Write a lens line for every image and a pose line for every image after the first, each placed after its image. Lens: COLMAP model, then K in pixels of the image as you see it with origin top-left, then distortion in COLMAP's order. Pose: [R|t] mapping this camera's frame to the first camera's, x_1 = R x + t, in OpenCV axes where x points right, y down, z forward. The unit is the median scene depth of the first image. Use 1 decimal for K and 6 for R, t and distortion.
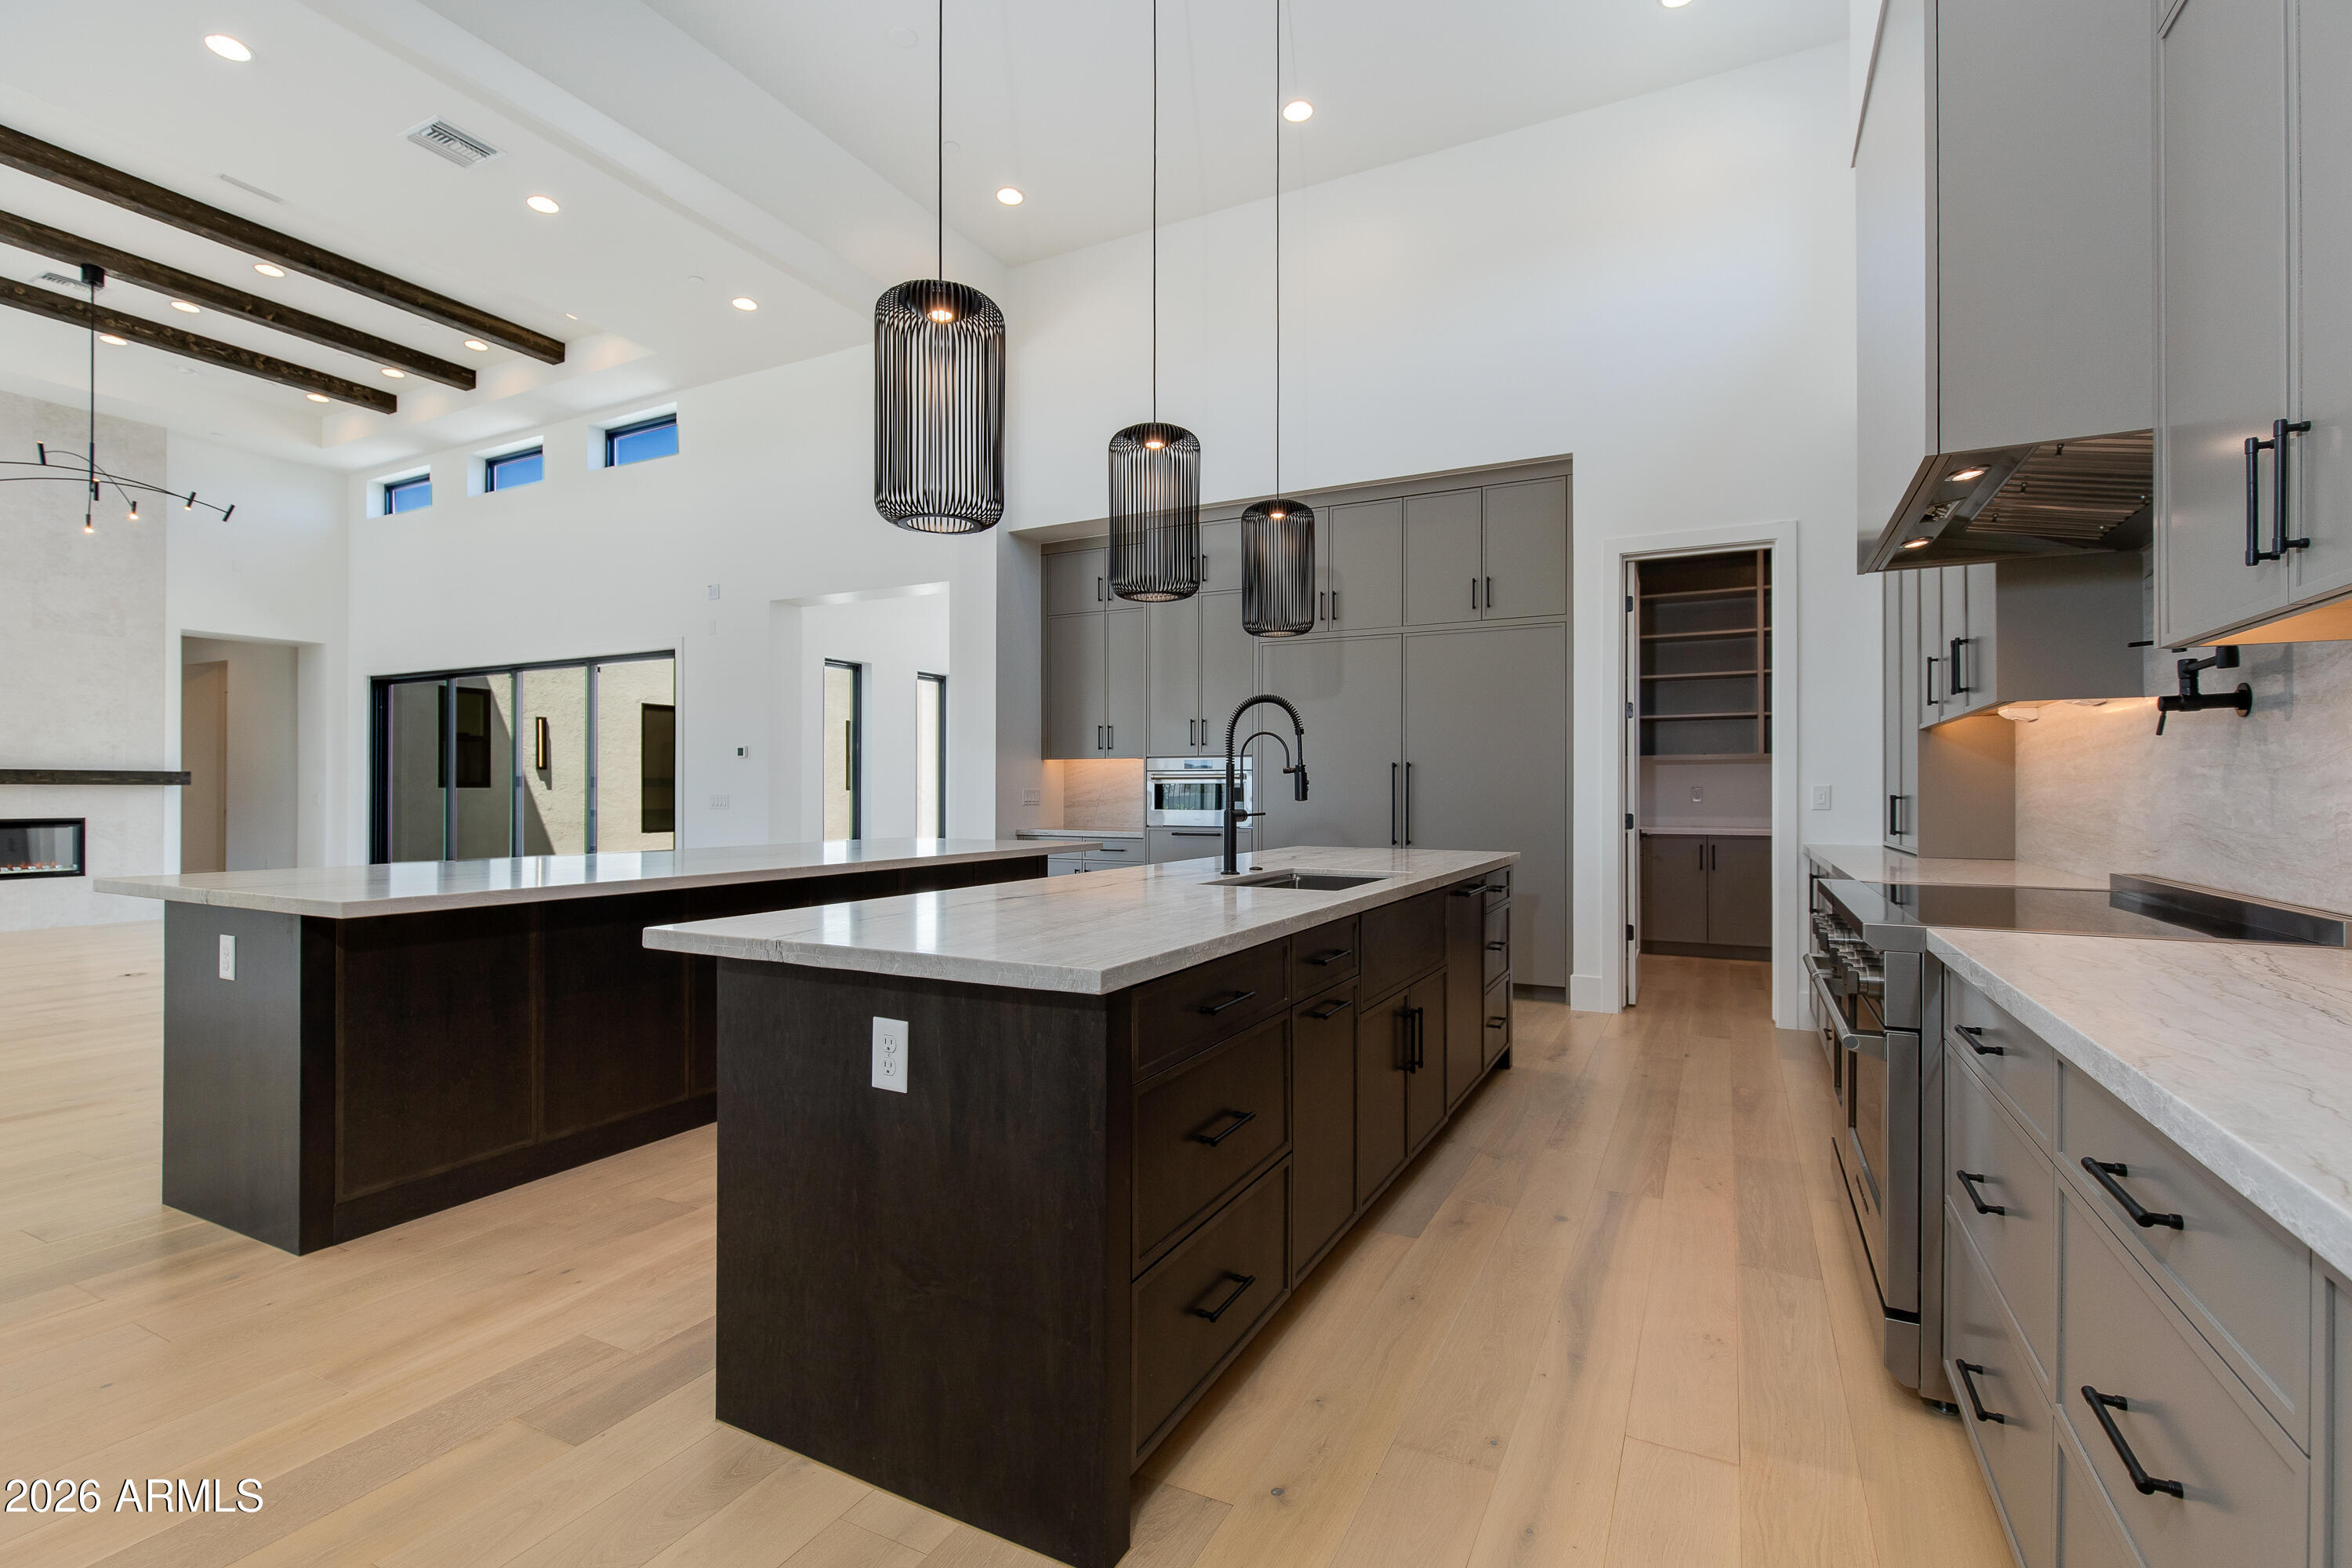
lens RADIAL K [[1062.1, 0, 1160.4], [0, 1062.1, 787.6], [0, 0, 1]] dist [0.001336, 0.001513]
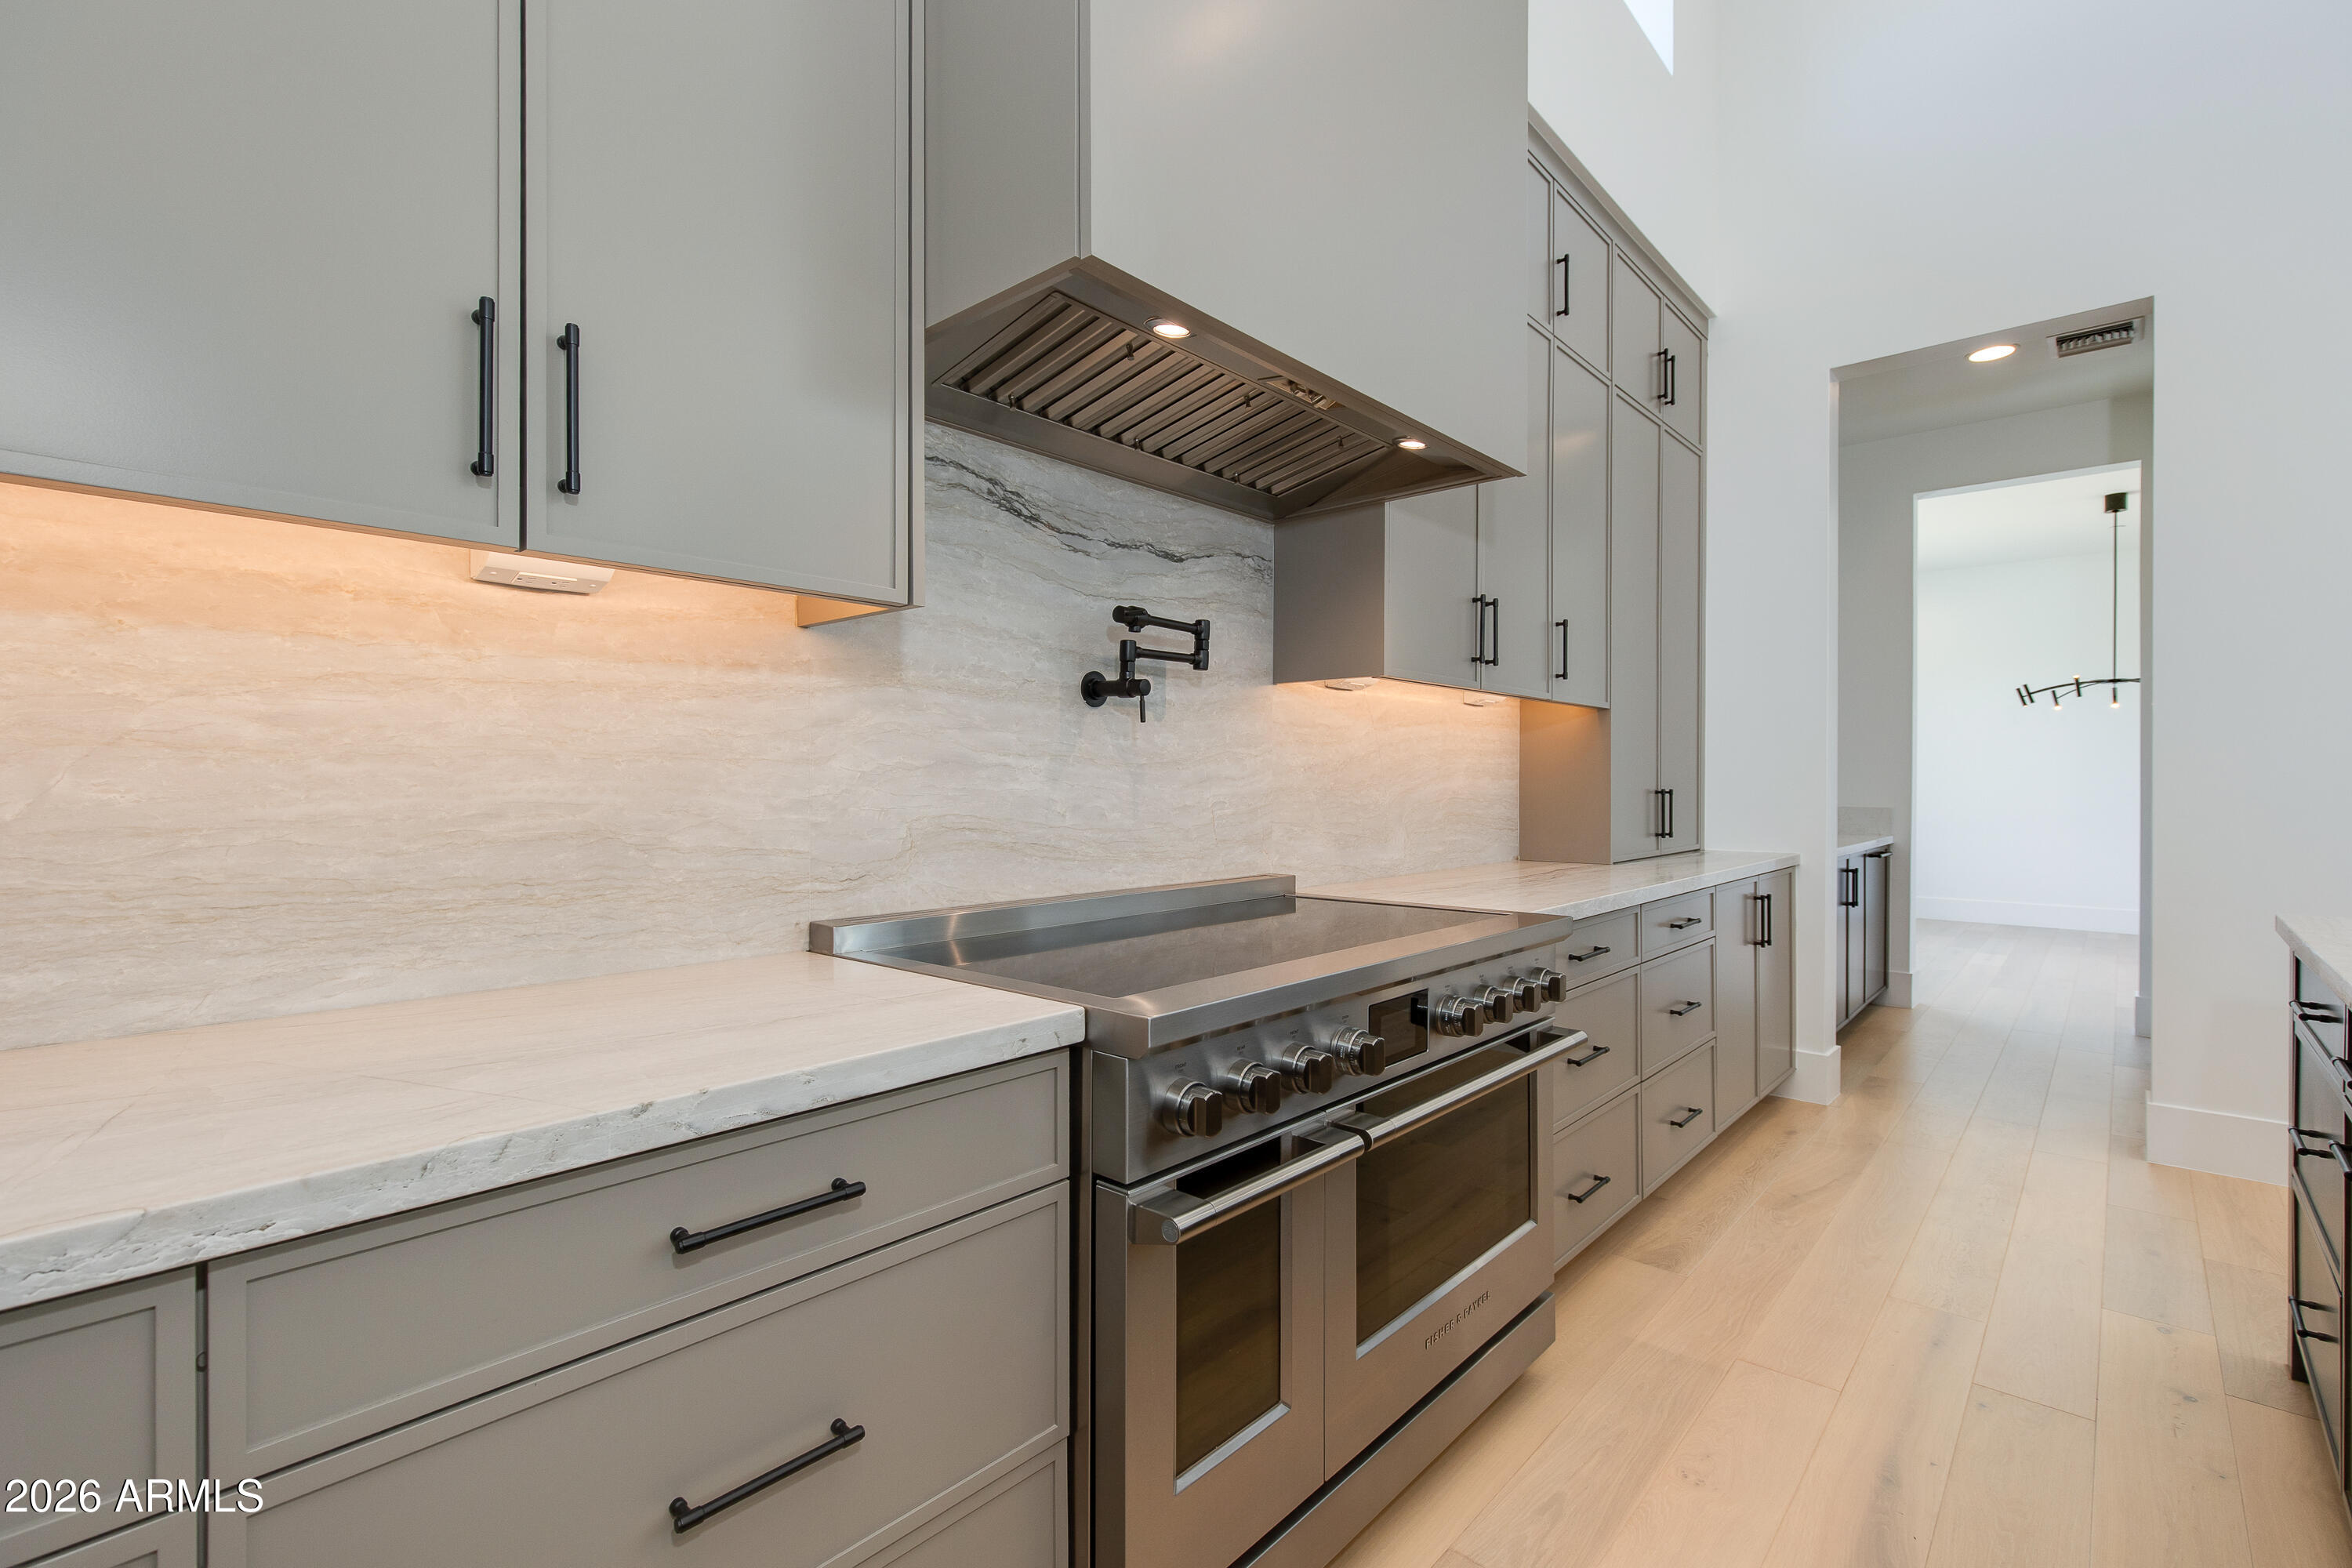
lens RADIAL K [[1075.5, 0, 1162.0], [0, 1075.5, 783.1], [0, 0, 1]] dist [0.010216, -0.002031]
pose [[-0.973358, -0.002931, 0.229273, 0.290429], [-0.003843, 0.999986, -0.003529, 0.001889], [-0.229259, -0.004316, -0.973356, 0.755935]]
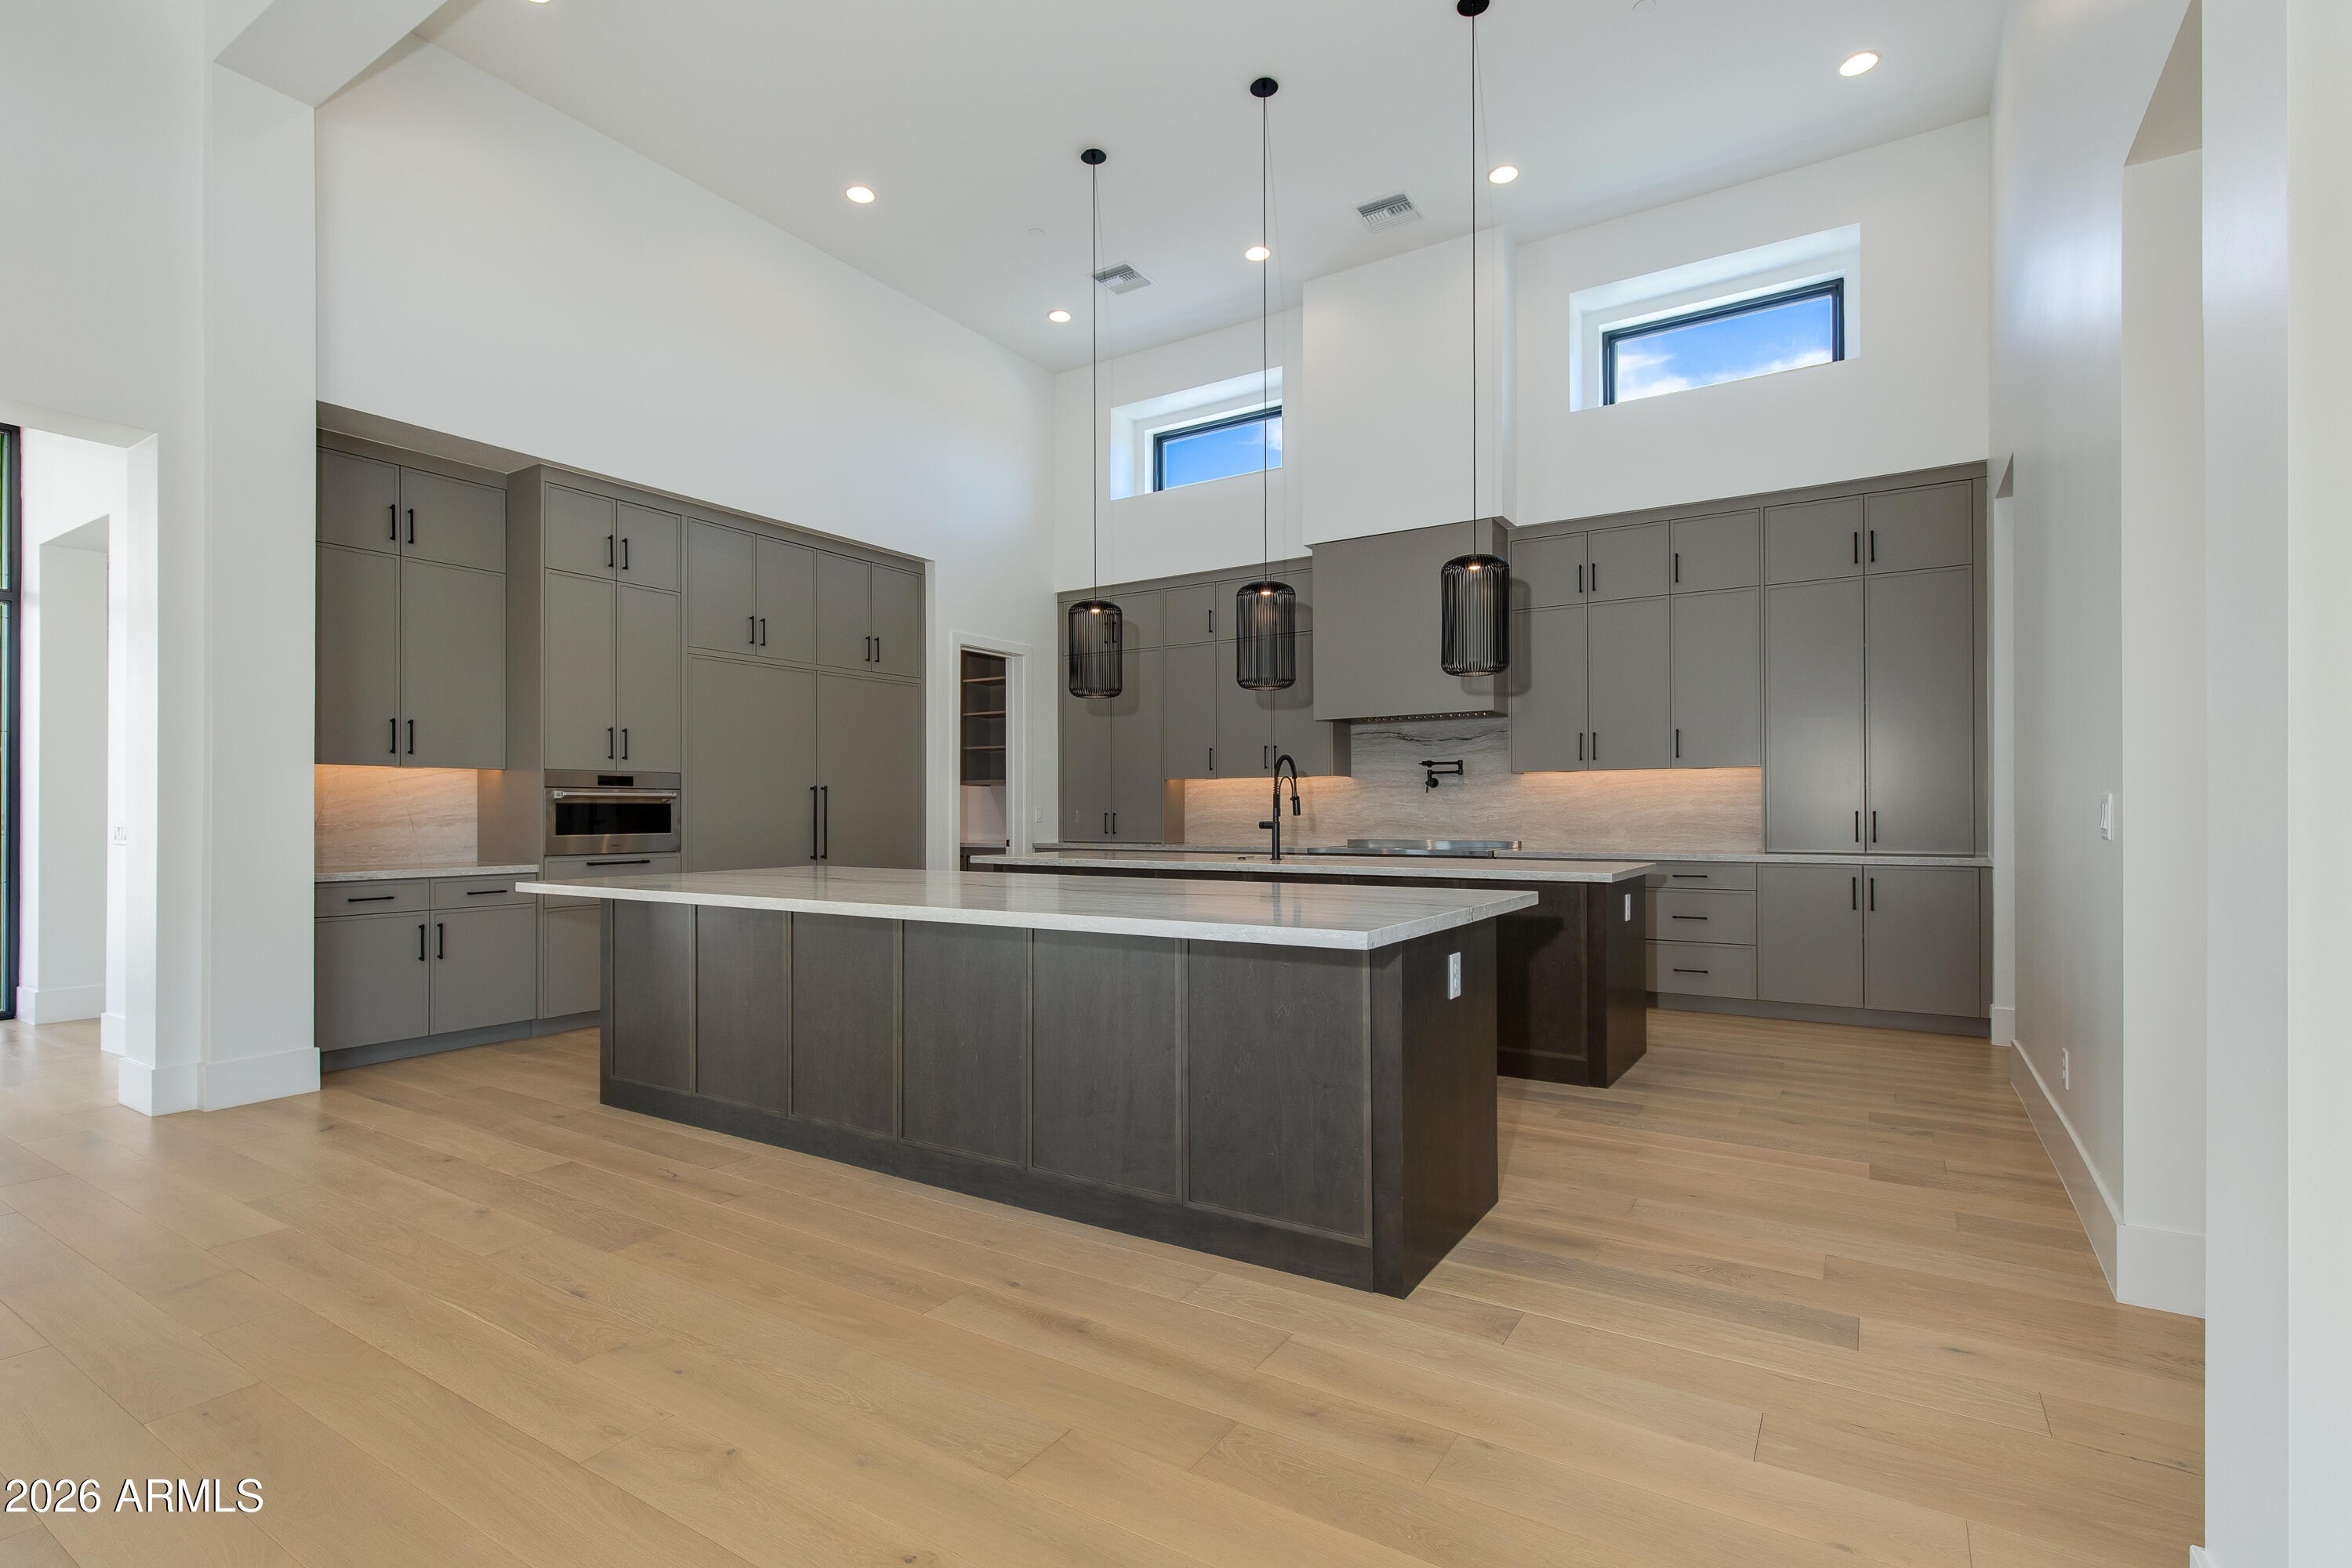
lens RADIAL K [[1075.5, 0, 1128.5], [0, 1075.5, 804.3], [0, 0, 1]] dist [0.010216, -0.002031]
pose [[0.121590, 0.005745, 0.992564, -0.959841], [-0.001307, 0.999983, -0.005628, 0.002158], [-0.992580, -0.000613, 0.121595, 0.590756]]
